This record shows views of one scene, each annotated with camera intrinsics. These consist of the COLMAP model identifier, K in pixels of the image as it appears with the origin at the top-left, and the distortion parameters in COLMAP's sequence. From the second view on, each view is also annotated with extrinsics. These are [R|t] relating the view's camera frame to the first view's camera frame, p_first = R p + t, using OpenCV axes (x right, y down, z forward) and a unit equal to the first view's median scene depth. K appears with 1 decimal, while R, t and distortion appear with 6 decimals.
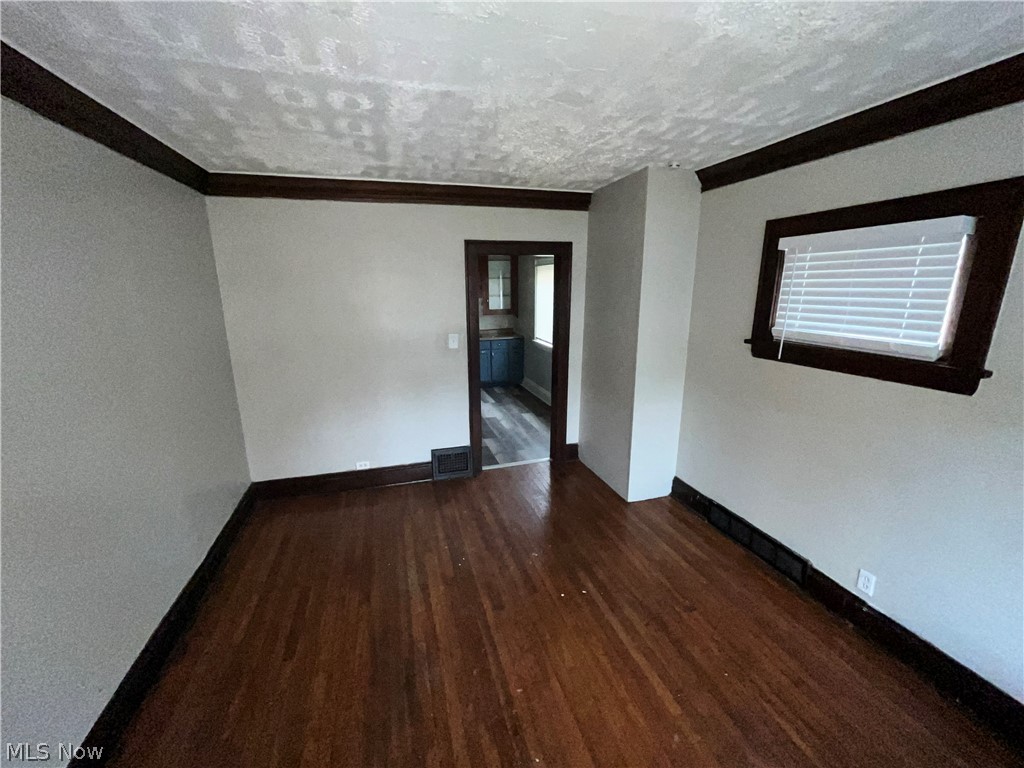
lens RADIAL K [[410.8, 0, 511.4], [0, 410.8, 384.3], [0, 0, 1]] dist [-0.008789, -0.000249]
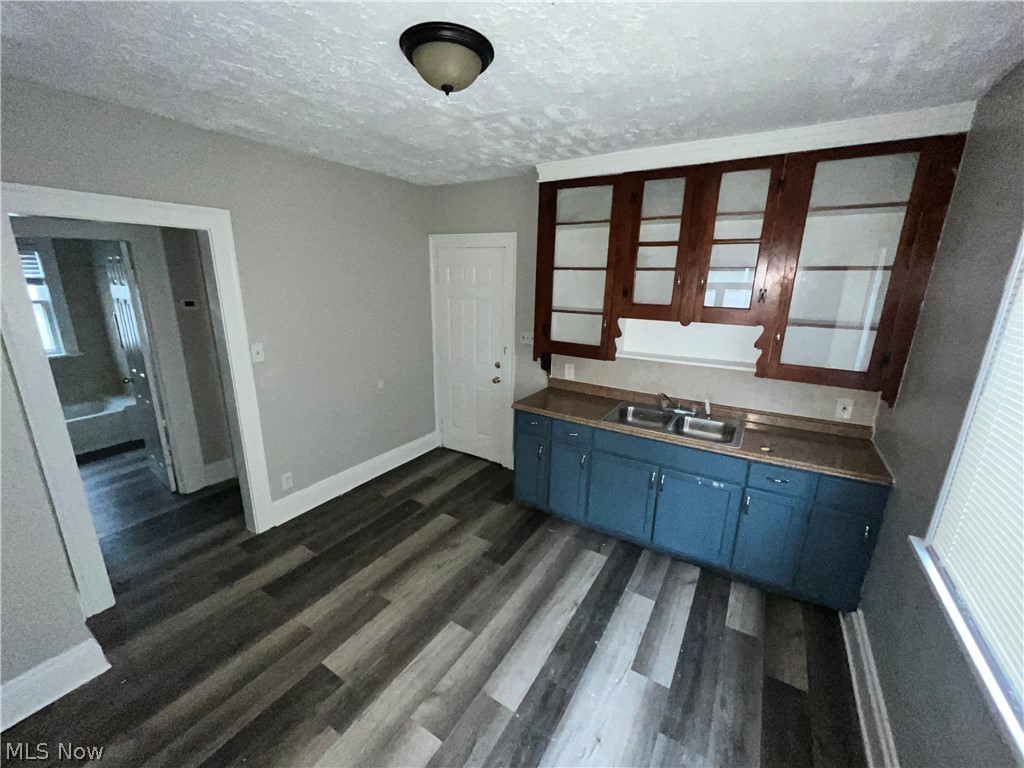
lens RADIAL K [[410.8, 0, 508.5], [0, 410.8, 383.6], [0, 0, 1]] dist [-0.008789, -0.000249]
pose [[0.645776, 0.215704, -0.732424, 0.046764], [-0.205944, 0.972919, 0.104951, -0.157455], [0.735228, 0.083064, 0.672711, 0.643218]]
